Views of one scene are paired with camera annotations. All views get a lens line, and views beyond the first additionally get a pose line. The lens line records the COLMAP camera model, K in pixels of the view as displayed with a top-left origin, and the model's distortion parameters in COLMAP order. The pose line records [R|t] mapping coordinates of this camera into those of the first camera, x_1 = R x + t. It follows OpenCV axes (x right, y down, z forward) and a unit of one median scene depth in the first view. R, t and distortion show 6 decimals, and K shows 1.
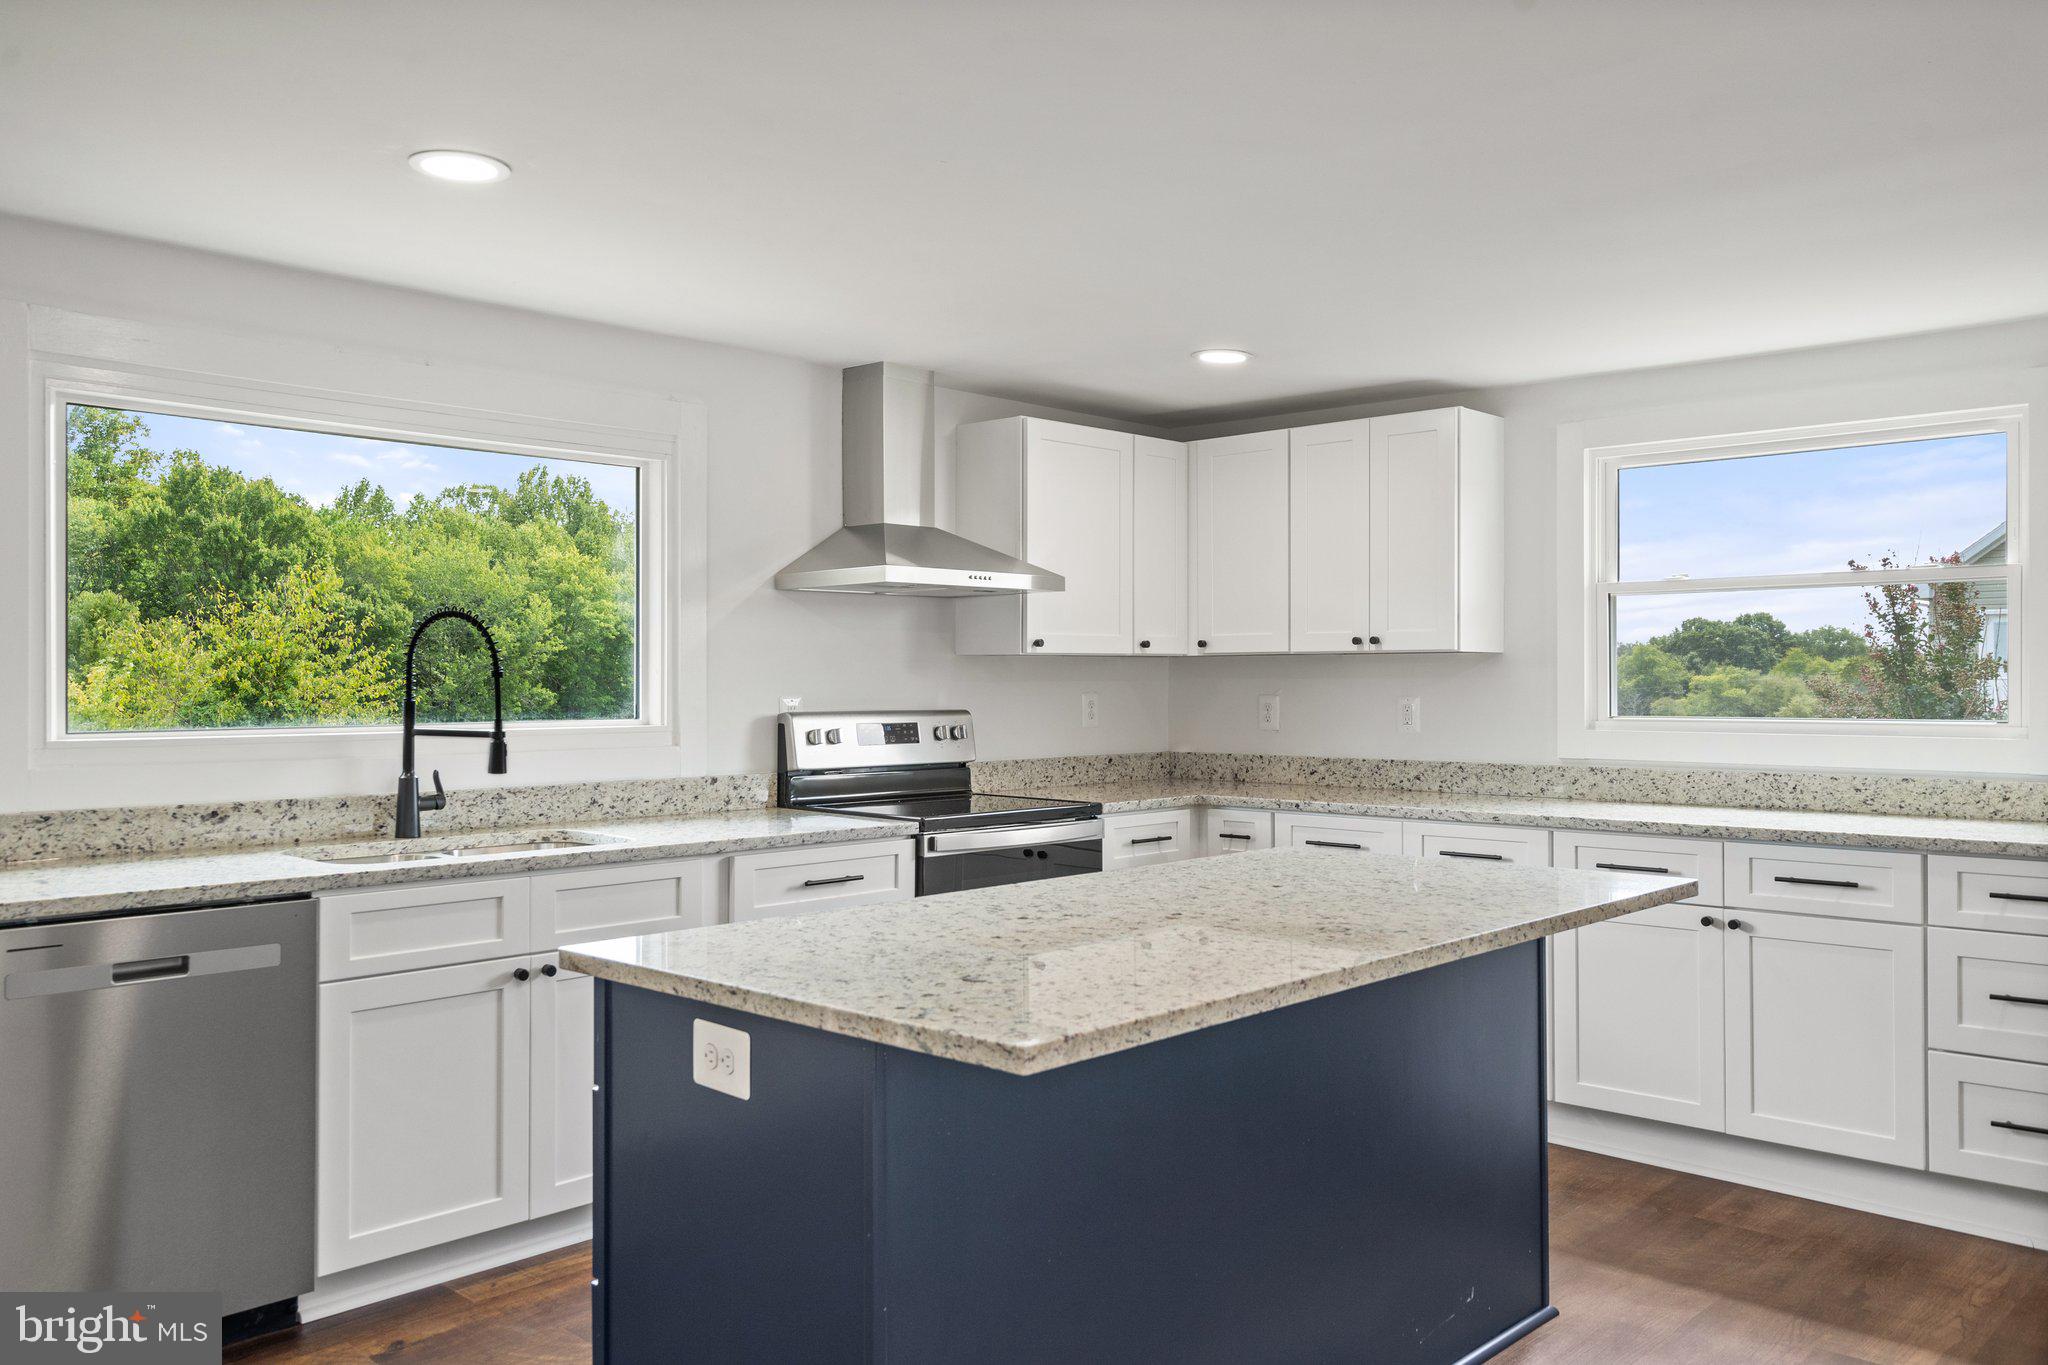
lens RADIAL K [[1595.0, 0, 1025.3], [0, 1595.0, 677.1], [0, 0, 1]] dist [0.046278, -0.000657]
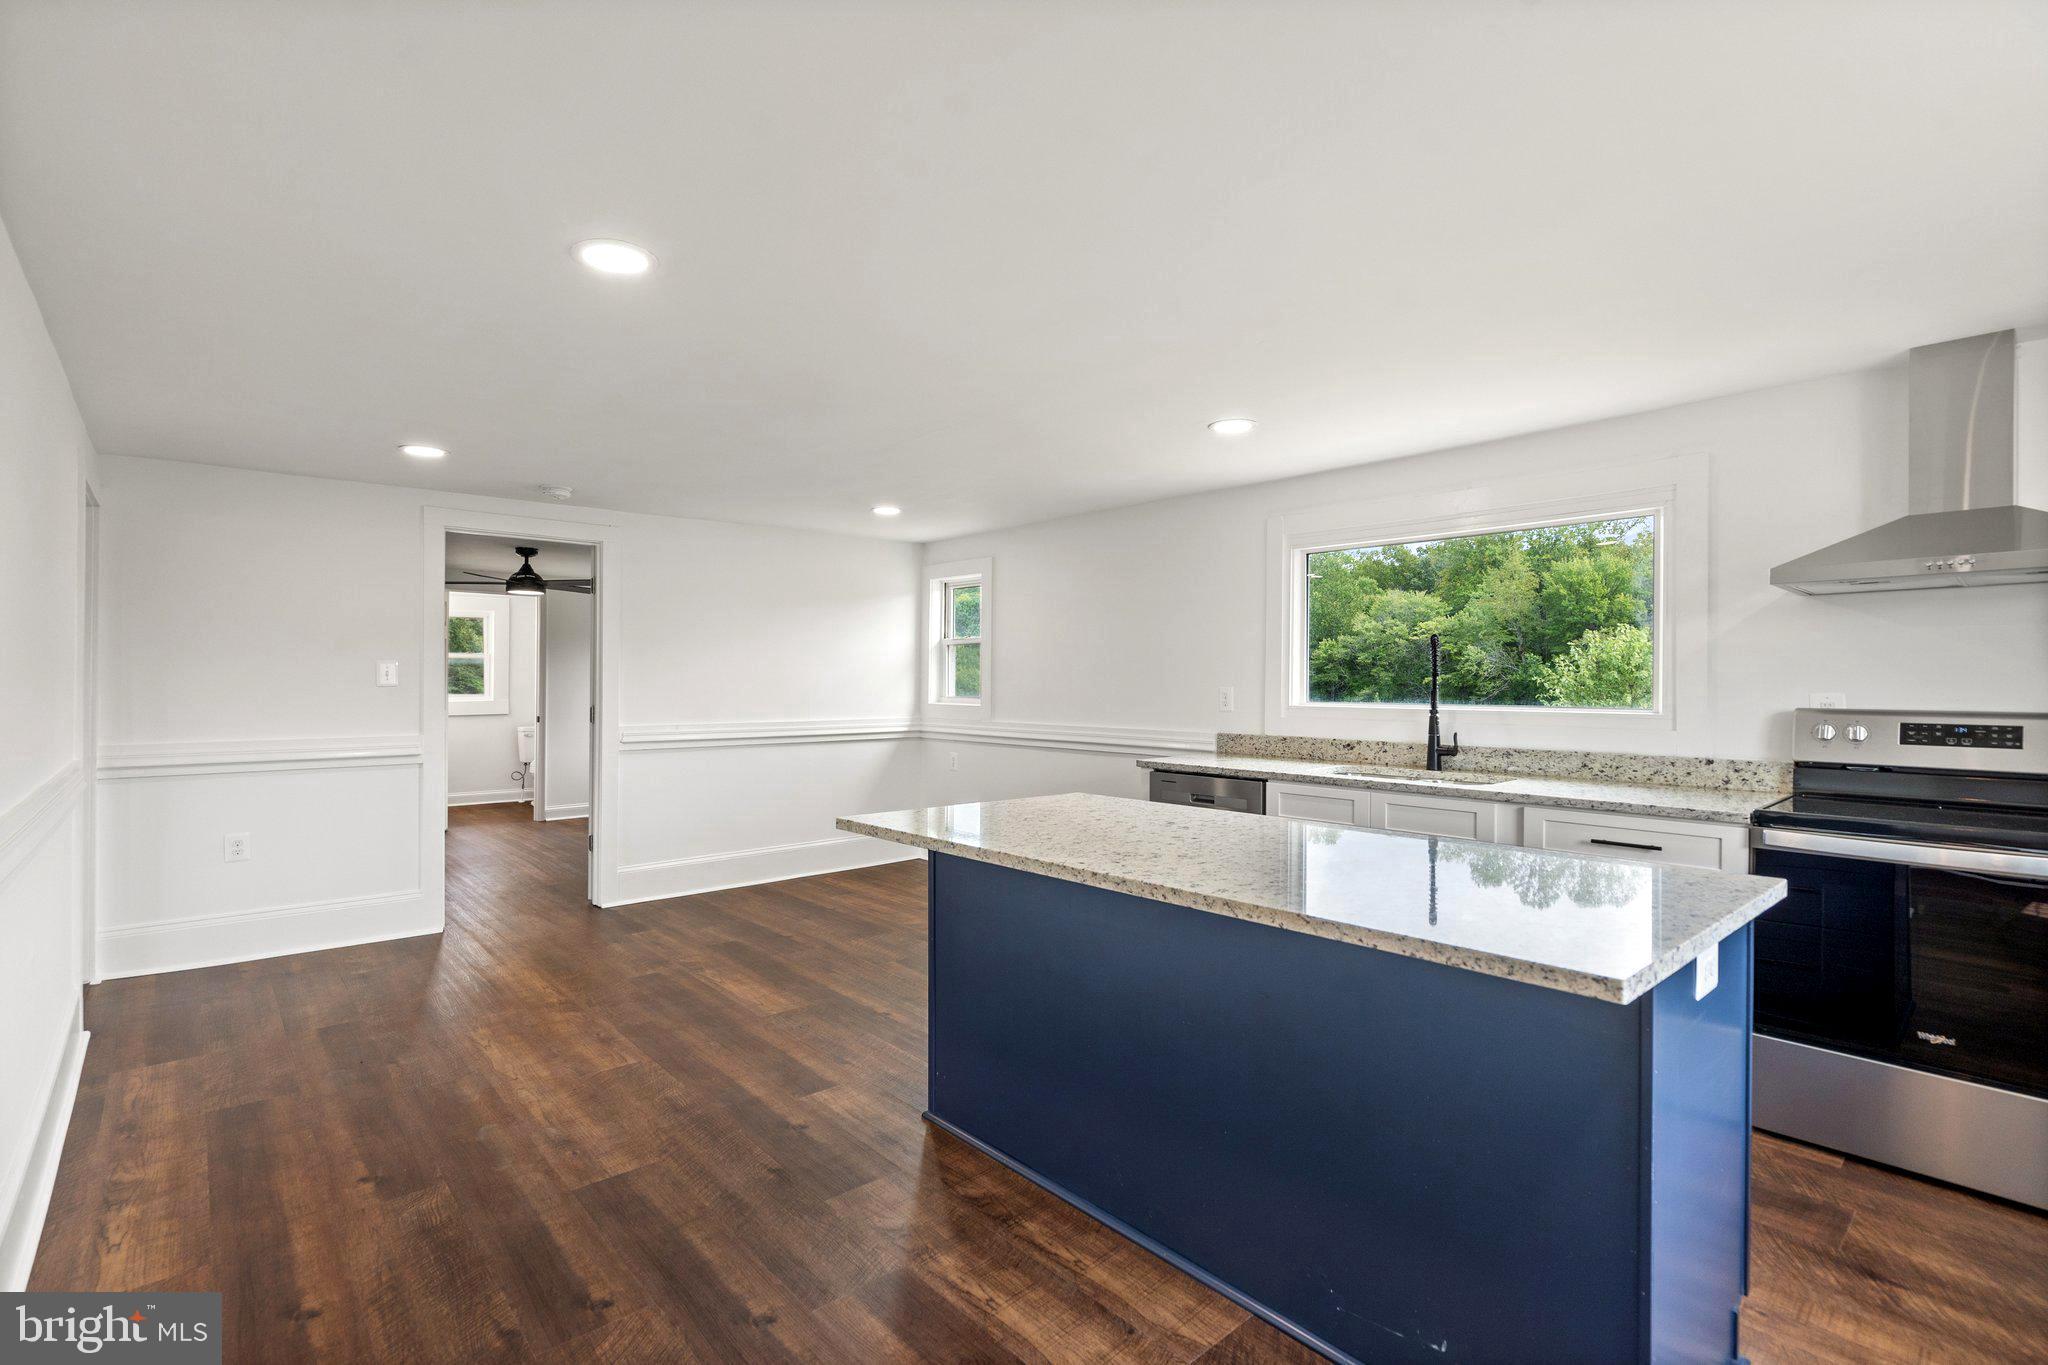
lens RADIAL K [[946.0, 0, 1022.1], [0, 946.0, 685.4], [0, 0, 1]] dist [0.002869, 0.000237]
pose [[-0.102279, 0.000759, -0.994755, 0.670823], [-0.001342, 0.999999, 0.000901, 0.008540], [0.994755, 0.001427, -0.102278, 0.660860]]
